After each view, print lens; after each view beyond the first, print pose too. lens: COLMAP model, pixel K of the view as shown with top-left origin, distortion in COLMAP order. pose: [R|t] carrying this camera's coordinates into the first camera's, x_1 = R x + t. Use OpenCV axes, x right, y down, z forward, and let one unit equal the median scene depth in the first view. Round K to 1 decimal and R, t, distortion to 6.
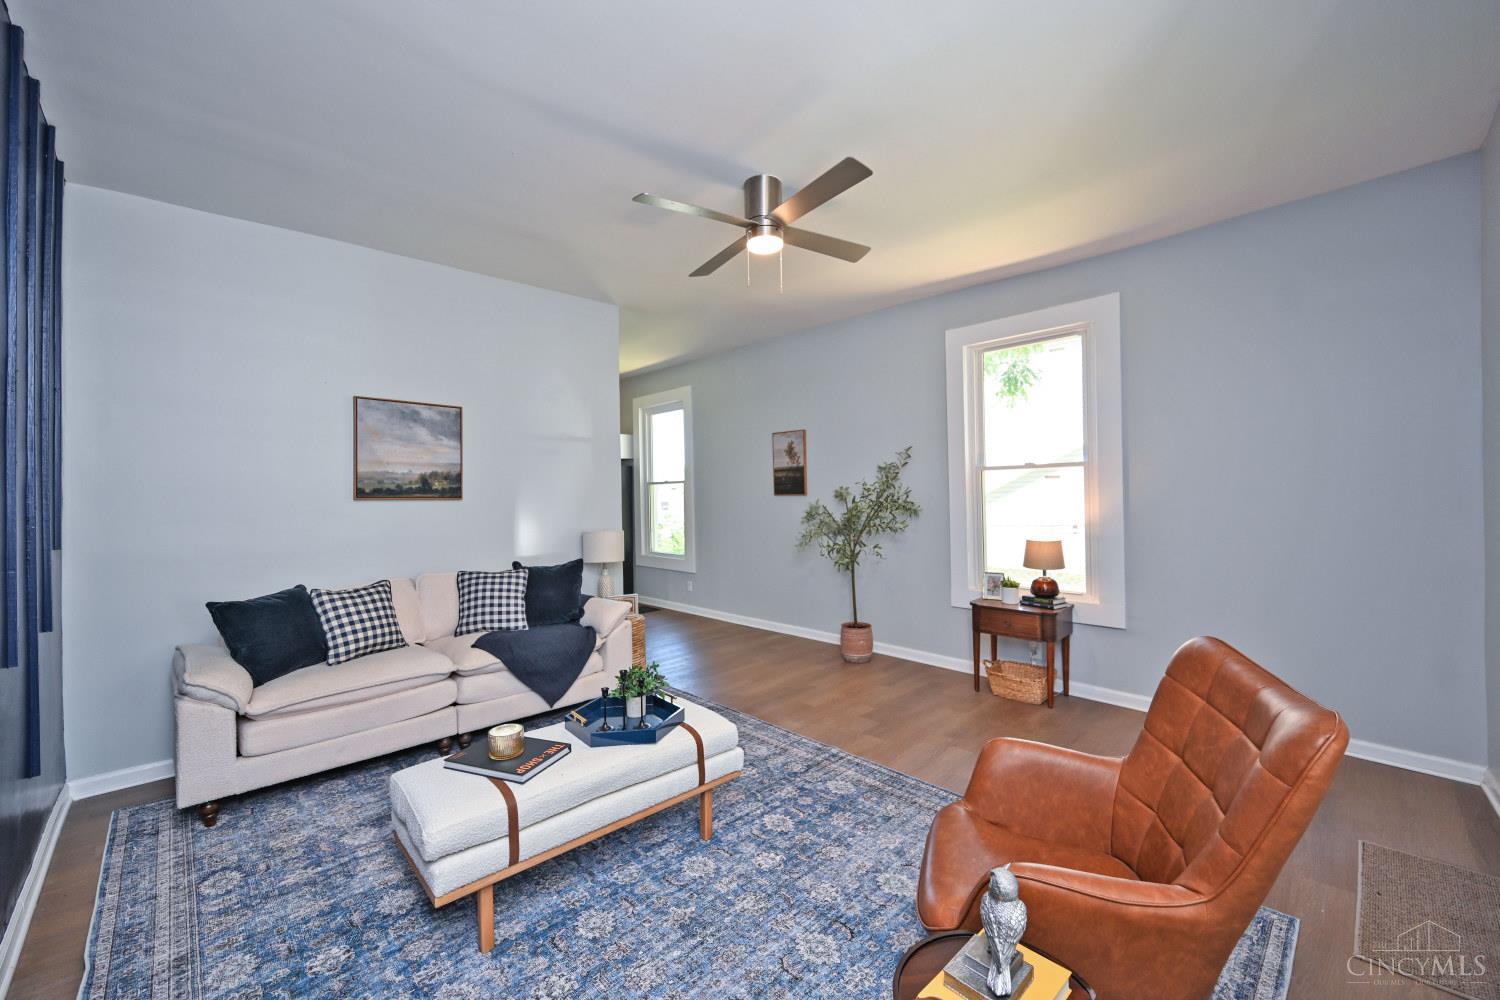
lens RADIAL K [[595.3, 0, 745.3], [0, 595.3, 498.7], [0, 0, 1]] dist [0.000408, 0.000173]
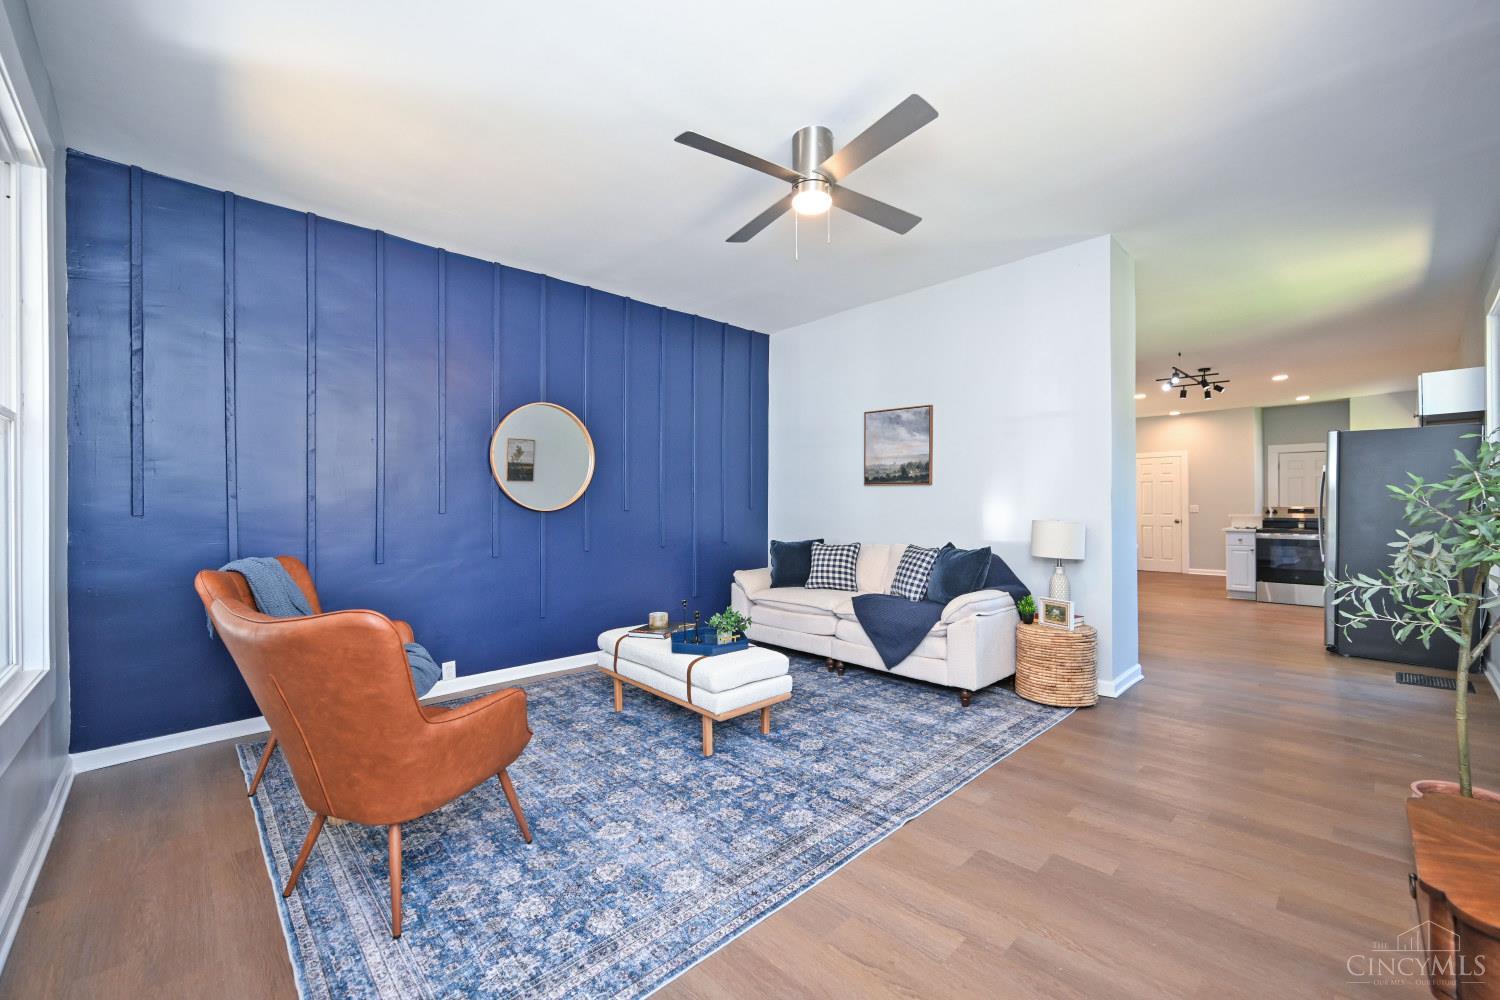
lens RADIAL K [[595.3, 0, 745.3], [0, 595.3, 498.7], [0, 0, 1]] dist [0.000408, 0.000173]
pose [[0.012443, 0.010473, -0.999868, 0.743219], [-0.004732, 0.999935, 0.010415, 0.019740], [0.999911, 0.004602, 0.012491, 0.683503]]
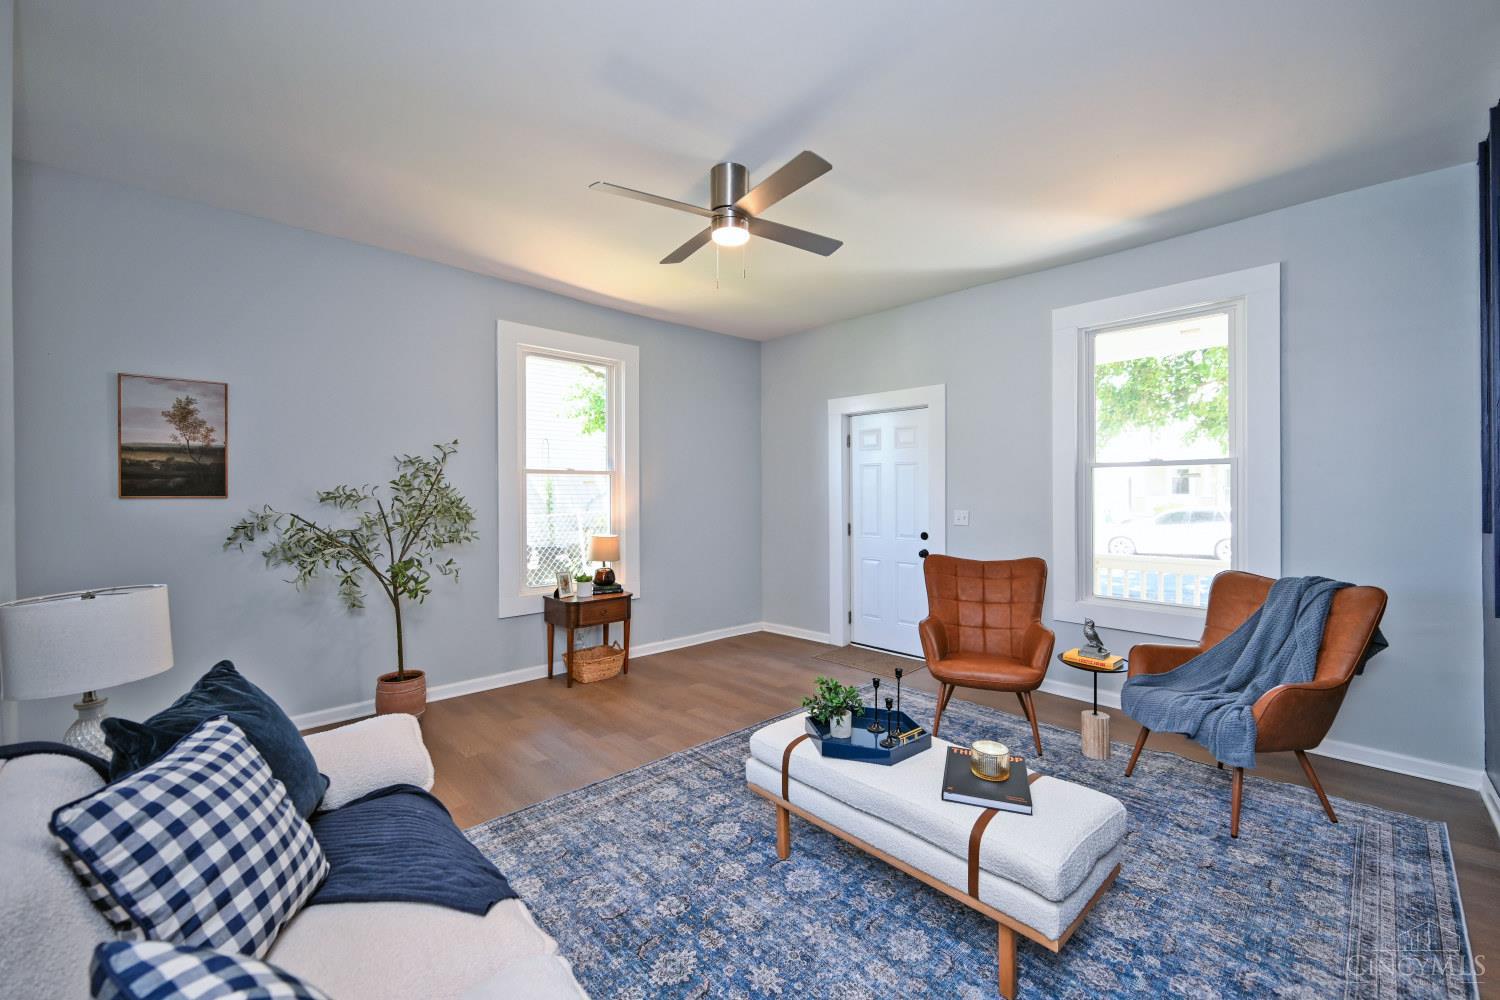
lens RADIAL K [[623.5, 0, 737.2], [0, 623.5, 493.4], [0, 0, 1]] dist [0.001035, -0.000041]
pose [[-0.001966, 0.014314, 0.999896, -0.755286], [0.011710, 0.999829, -0.014290, 0.006695], [-0.999930, 0.011681, -0.002133, 0.769419]]
